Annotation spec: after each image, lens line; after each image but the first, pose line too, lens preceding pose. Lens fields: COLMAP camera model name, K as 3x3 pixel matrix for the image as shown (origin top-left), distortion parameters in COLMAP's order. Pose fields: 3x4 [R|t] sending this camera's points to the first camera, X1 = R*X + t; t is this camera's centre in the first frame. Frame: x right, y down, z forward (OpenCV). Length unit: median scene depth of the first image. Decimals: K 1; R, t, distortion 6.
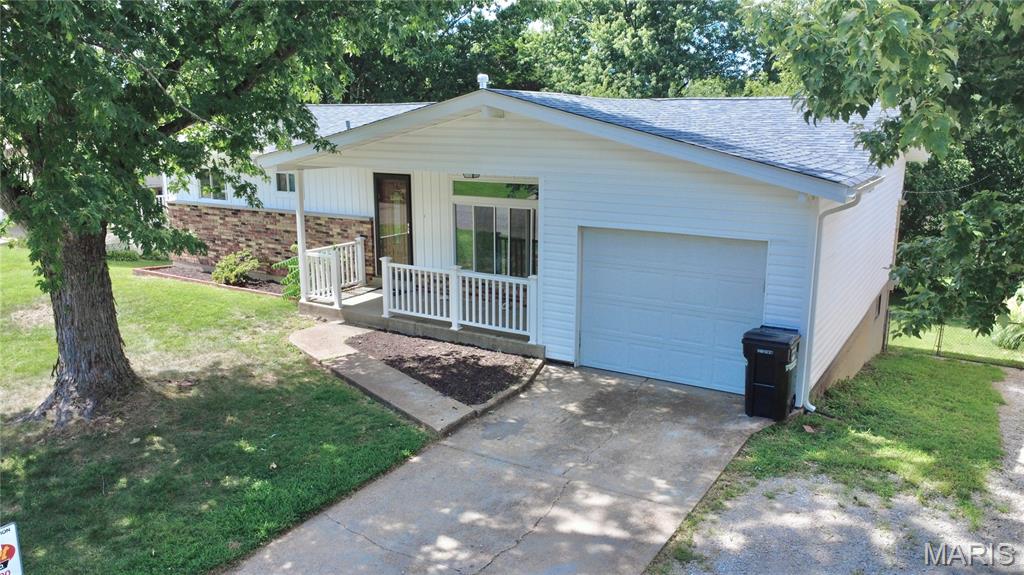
lens RADIAL K [[770.3, 0, 512.0], [0, 770.3, 287.5], [0, 0, 1]] dist [-0.046148, 0.000306]
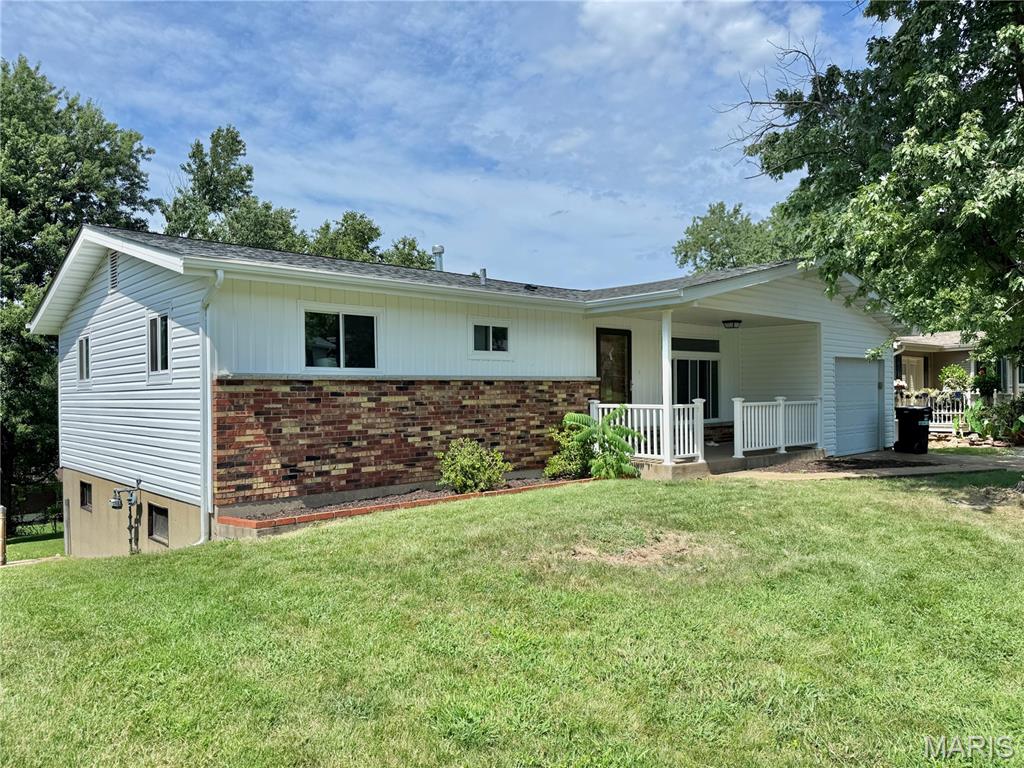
lens RADIAL K [[725.9, 0, 512.0], [0, 725.9, 384.0], [0, 0, 1]] dist [-0.047447, -0.003980]
pose [[0.257728, 0.008562, 0.966180, -0.938411], [0.220054, 0.973162, -0.067323, -0.044569], [-0.940825, 0.229962, 0.248927, 0.814775]]
